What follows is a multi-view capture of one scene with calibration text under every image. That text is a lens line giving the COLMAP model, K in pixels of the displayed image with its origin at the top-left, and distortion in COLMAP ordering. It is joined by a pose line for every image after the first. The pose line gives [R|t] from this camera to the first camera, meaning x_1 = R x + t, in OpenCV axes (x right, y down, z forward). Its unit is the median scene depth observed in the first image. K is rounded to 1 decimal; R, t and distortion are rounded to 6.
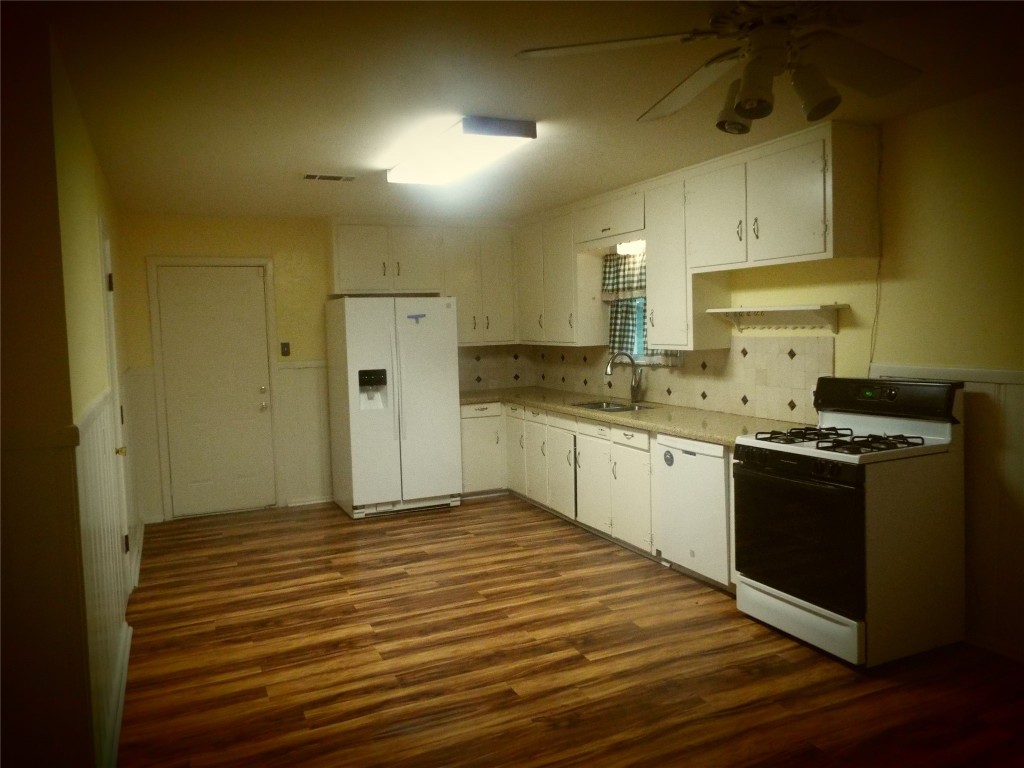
lens RADIAL K [[739.8, 0, 509.5], [0, 739.8, 383.7], [0, 0, 1]] dist [0.001287, 0.000716]
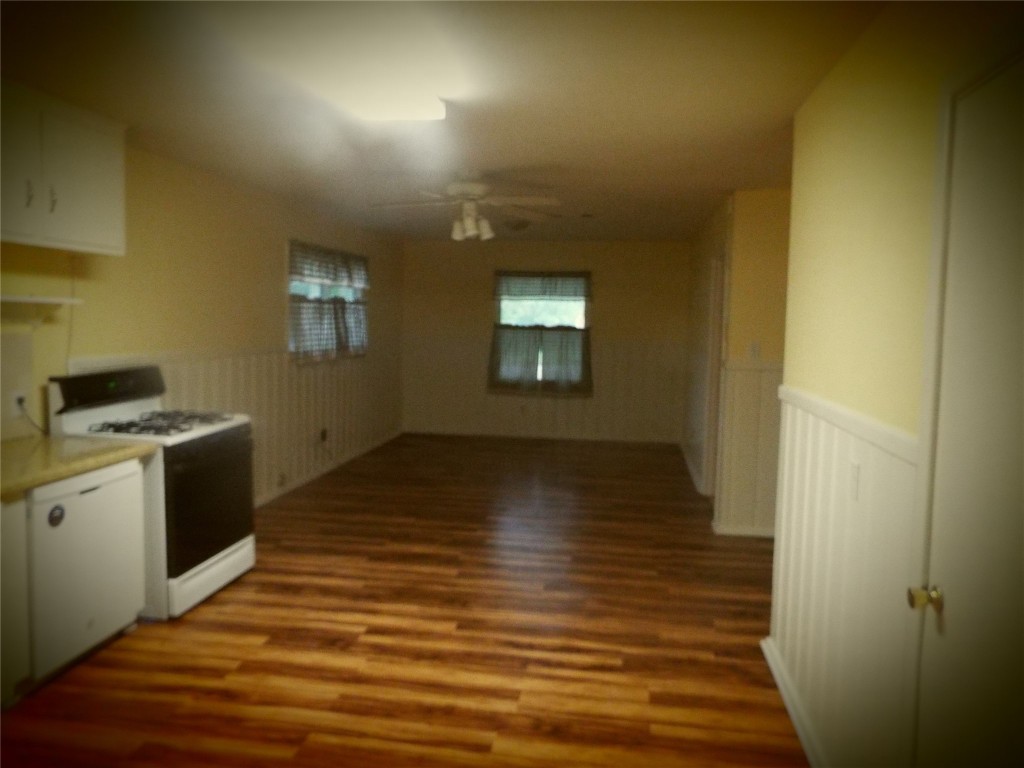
lens RADIAL K [[739.8, 0, 509.7], [0, 739.8, 387.4], [0, 0, 1]] dist [0.001287, 0.000716]
pose [[-0.833073, -0.038636, 0.551812, -0.562132], [0.045280, 0.989447, 0.137638, -0.100521], [-0.551306, 0.139648, -0.822533, 1.489134]]
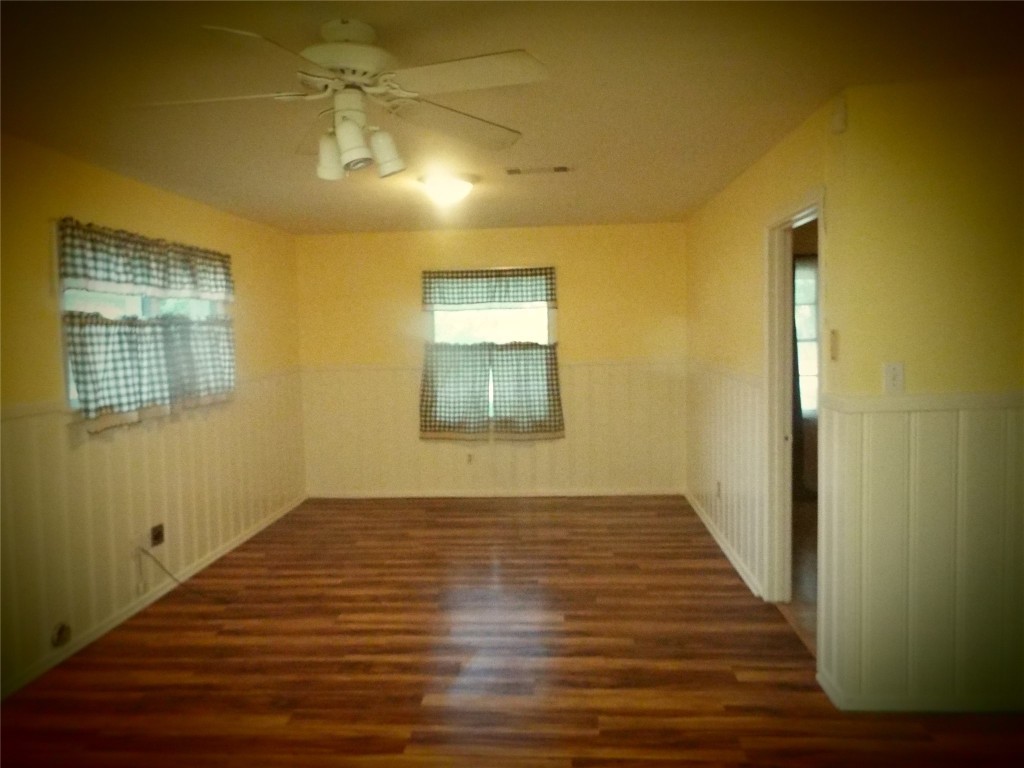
lens RADIAL K [[739.8, 0, 513.1], [0, 739.8, 375.7], [0, 0, 1]] dist [0.001287, 0.000716]
pose [[-0.878500, 0.021054, 0.477278, -0.214460], [0.083202, 0.990504, 0.109452, -0.077122], [-0.470441, 0.135864, -0.871910, 0.967250]]
